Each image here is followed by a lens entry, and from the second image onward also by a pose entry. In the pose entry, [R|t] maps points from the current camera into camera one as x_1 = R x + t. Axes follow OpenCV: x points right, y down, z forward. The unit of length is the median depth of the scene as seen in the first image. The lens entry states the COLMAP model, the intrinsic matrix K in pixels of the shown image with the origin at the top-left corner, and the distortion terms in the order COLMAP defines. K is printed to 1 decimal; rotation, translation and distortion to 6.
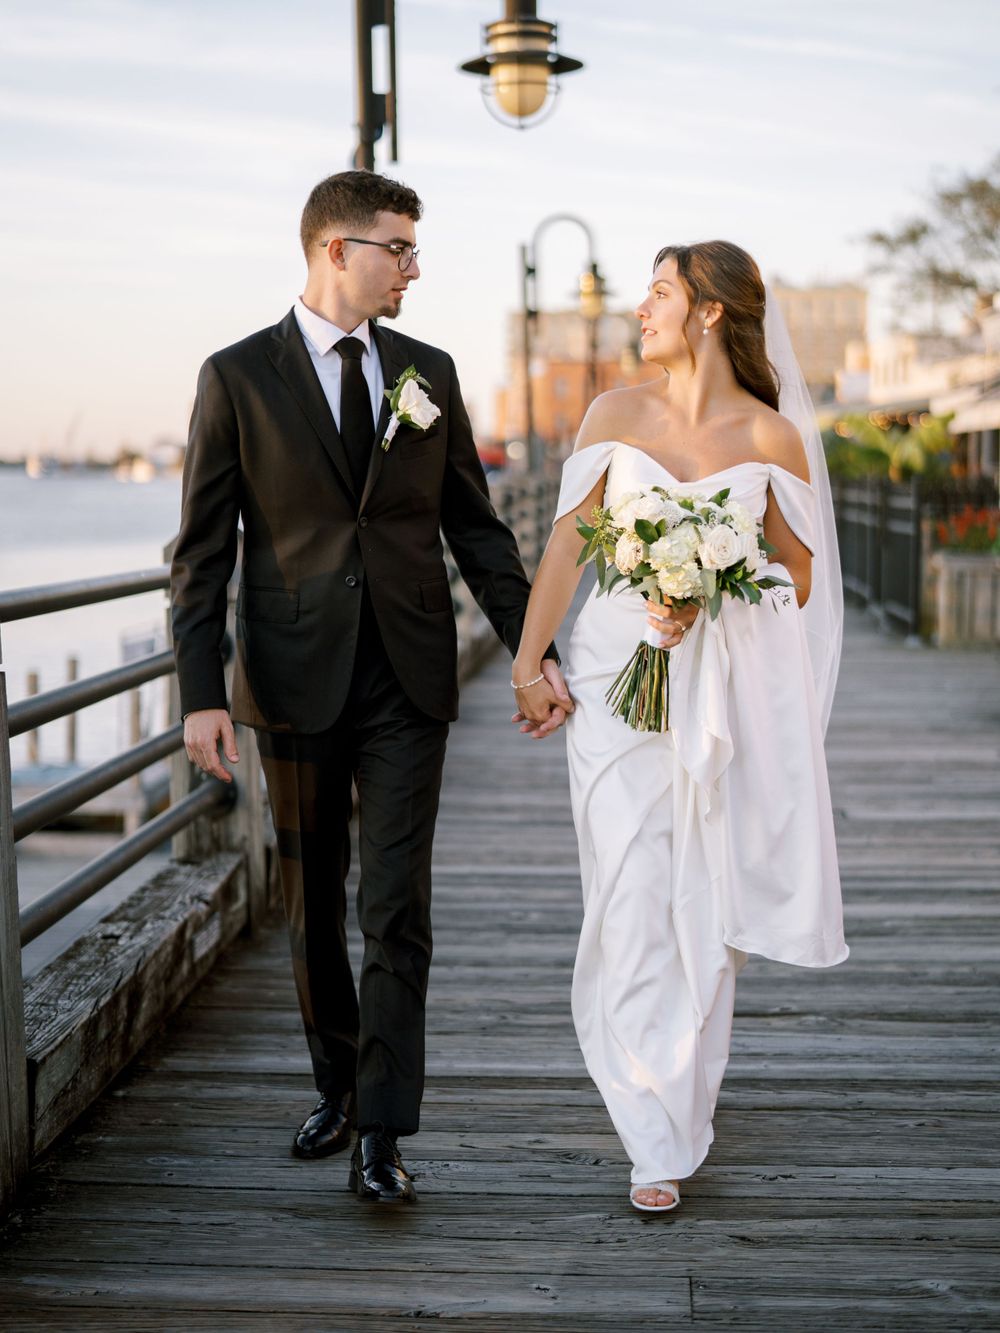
lens RADIAL K [[1947.3, 0, 489.7], [0, 1947.3, 657.8], [0, 0, 1]] dist [-0.018640, 0.000000]
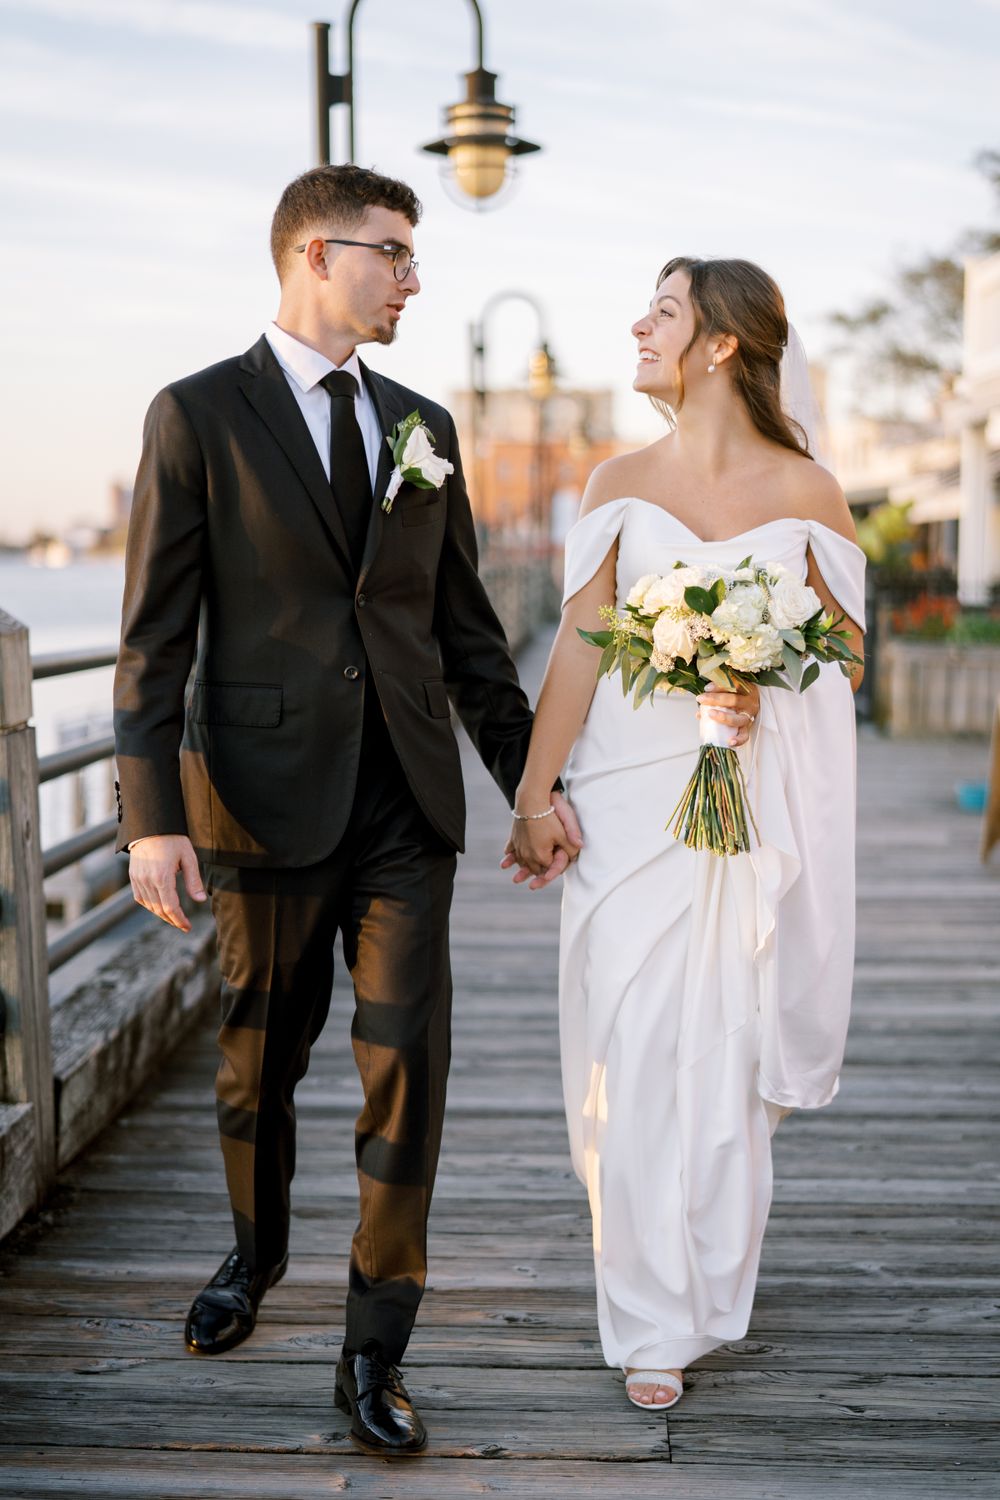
lens RADIAL K [[2072.9, 0, 504.8], [0, 2072.9, 763.4], [0, 0, 1]] dist [-0.006613, 0.000000]
pose [[0.999243, 0.005593, 0.038502, -0.021394], [-0.005697, 0.999980, 0.002581, 0.017932], [-0.038487, -0.002798, 0.999255, -0.138299]]
